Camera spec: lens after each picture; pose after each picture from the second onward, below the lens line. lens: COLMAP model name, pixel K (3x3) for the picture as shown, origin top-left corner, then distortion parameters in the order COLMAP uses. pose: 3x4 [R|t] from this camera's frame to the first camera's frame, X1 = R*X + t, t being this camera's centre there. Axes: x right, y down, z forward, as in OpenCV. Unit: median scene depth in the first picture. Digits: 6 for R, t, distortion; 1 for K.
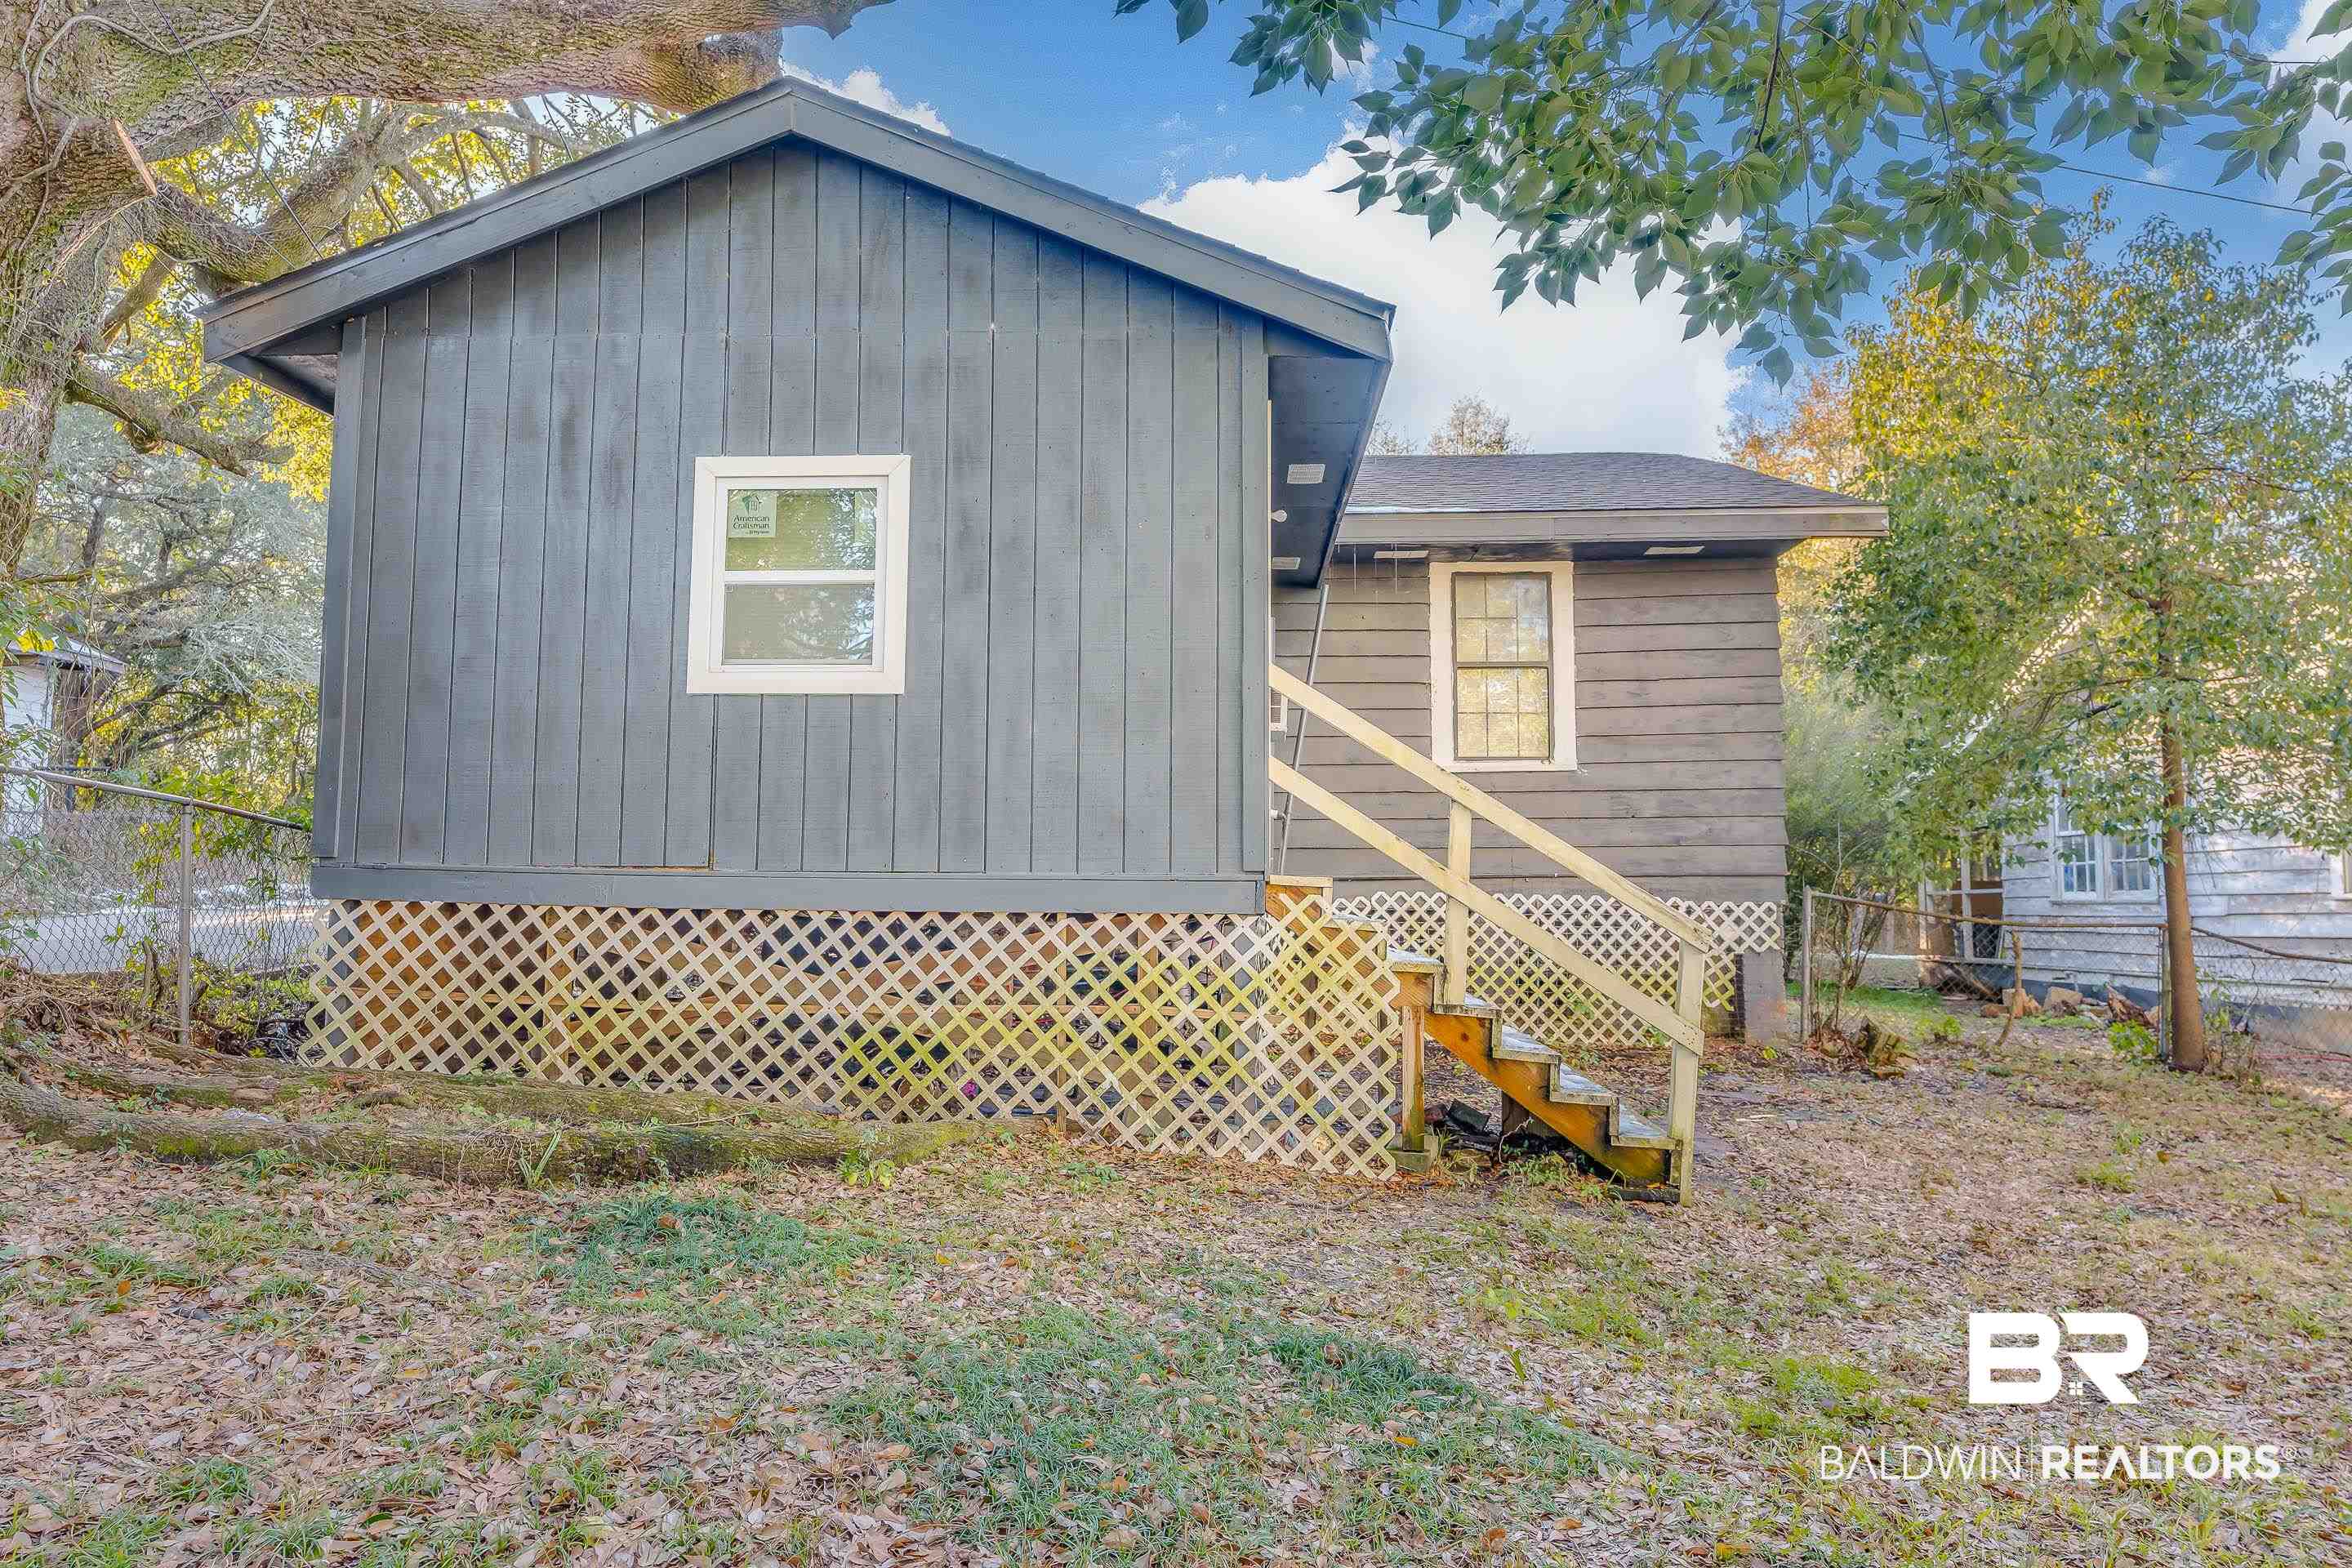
lens RADIAL K [[1502.9, 0, 1189.8], [0, 1502.9, 775.5], [0, 0, 1]] dist [-0.001401, -0.000409]
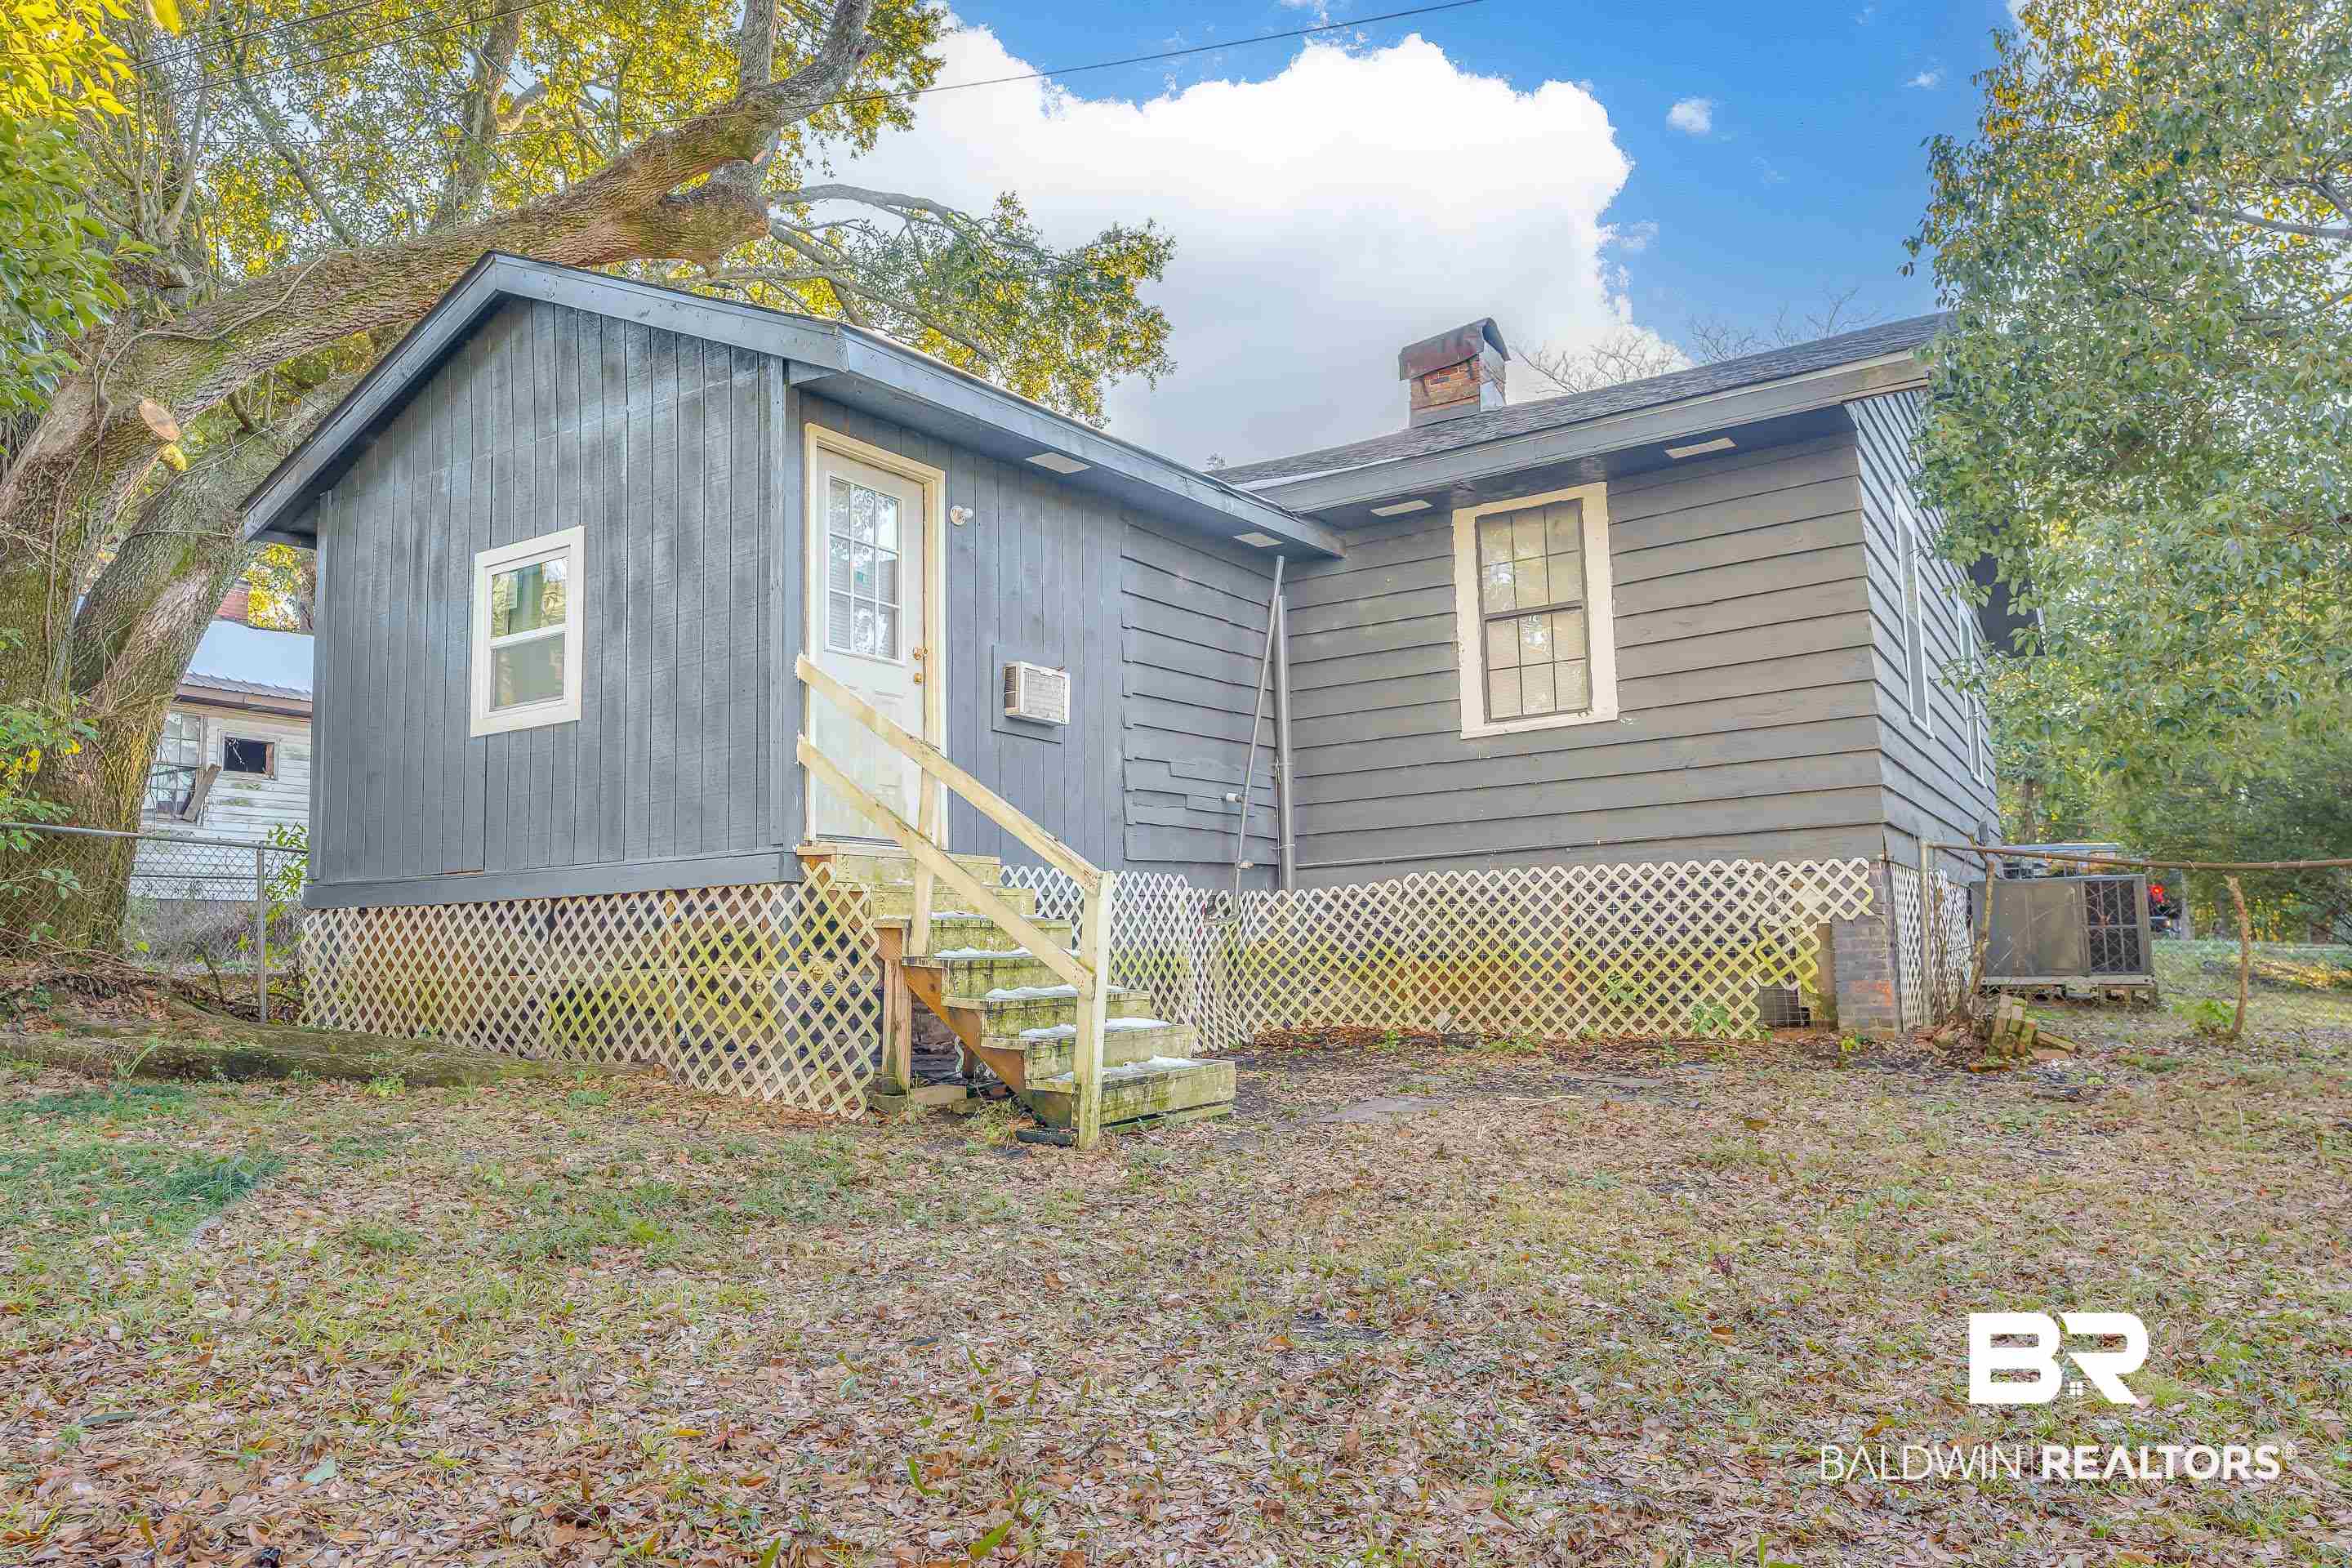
lens RADIAL K [[1645.5, 0, 1173.1], [0, 1645.5, 782.4], [0, 0, 1]] dist [0.009506, 0.002594]
pose [[0.854561, -0.086699, -0.512063, 0.792624], [0.077365, 0.996218, -0.039562, 0.076123], [0.513557, -0.005807, 0.858036, 0.082151]]
